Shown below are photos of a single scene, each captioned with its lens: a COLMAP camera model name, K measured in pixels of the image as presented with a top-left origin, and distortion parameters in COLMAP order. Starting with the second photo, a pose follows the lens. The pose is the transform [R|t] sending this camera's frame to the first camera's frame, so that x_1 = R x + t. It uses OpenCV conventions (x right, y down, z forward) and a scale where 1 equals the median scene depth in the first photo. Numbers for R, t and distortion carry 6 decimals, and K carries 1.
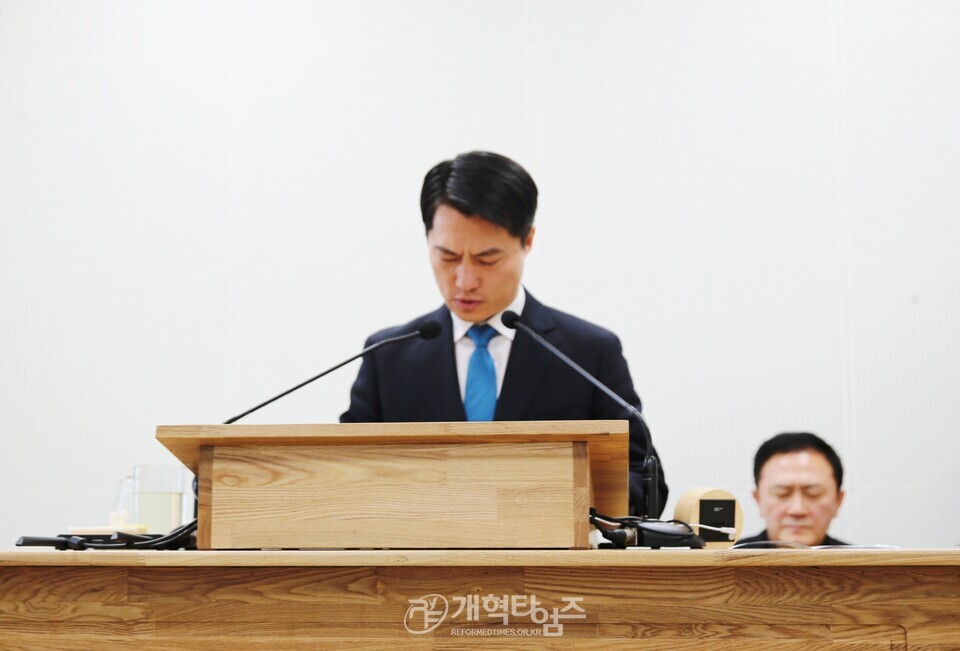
lens RADIAL K [[1297.0, 0, 478.3], [0, 1297.0, 363.4], [0, 0, 1]] dist [0.019668, -0.001303]
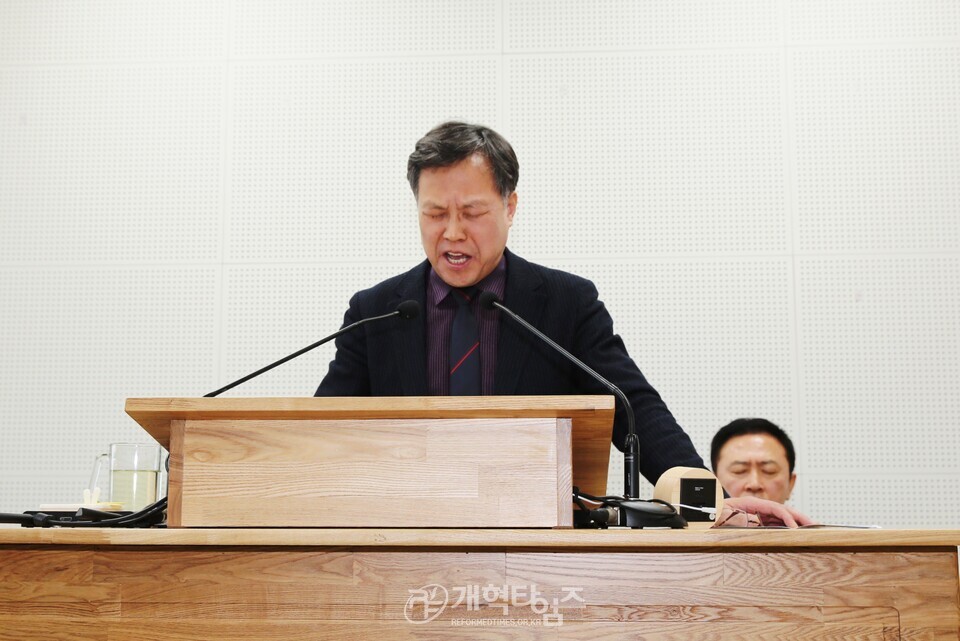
lens RADIAL K [[1153.1, 0, 480.0], [0, 1153.1, 320.5], [0, 0, 1]] dist [-0.015818, 0.027573]
pose [[0.999514, 0.008702, 0.029936, -0.011154], [-0.007566, 0.999254, -0.037860, 0.020868], [-0.030243, 0.037615, 0.998835, 0.135812]]
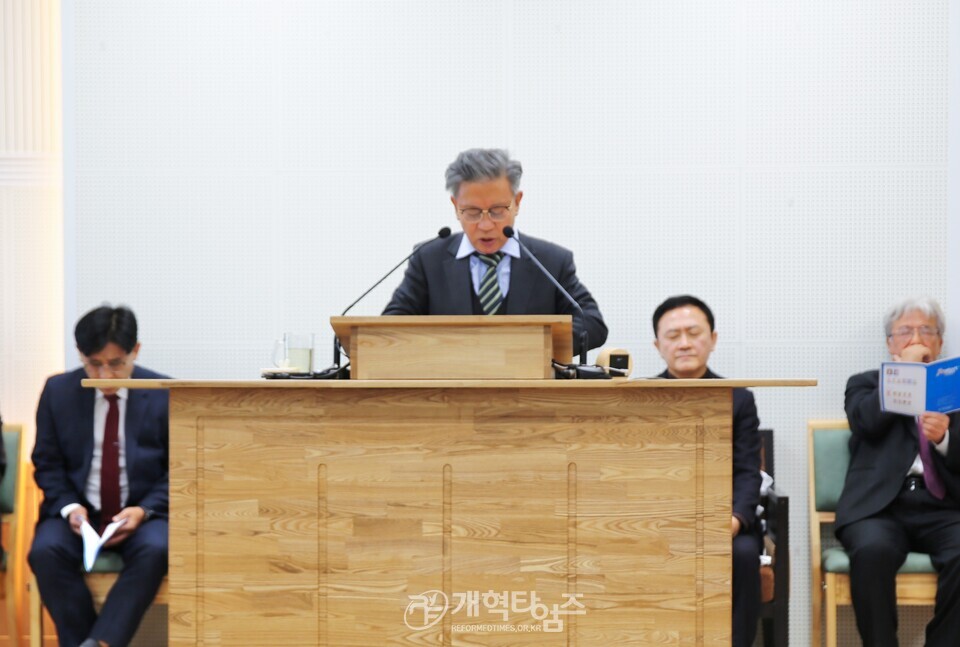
lens RADIAL K [[1407.1, 0, 520.4], [0, 1407.1, 325.4], [0, 0, 1]] dist [0.019261, 0.014692]
pose [[0.996017, 0.003175, 0.089112, -0.153377], [-0.012895, 0.993990, 0.108710, -0.172772], [-0.088231, -0.109426, 0.990071, -1.117464]]
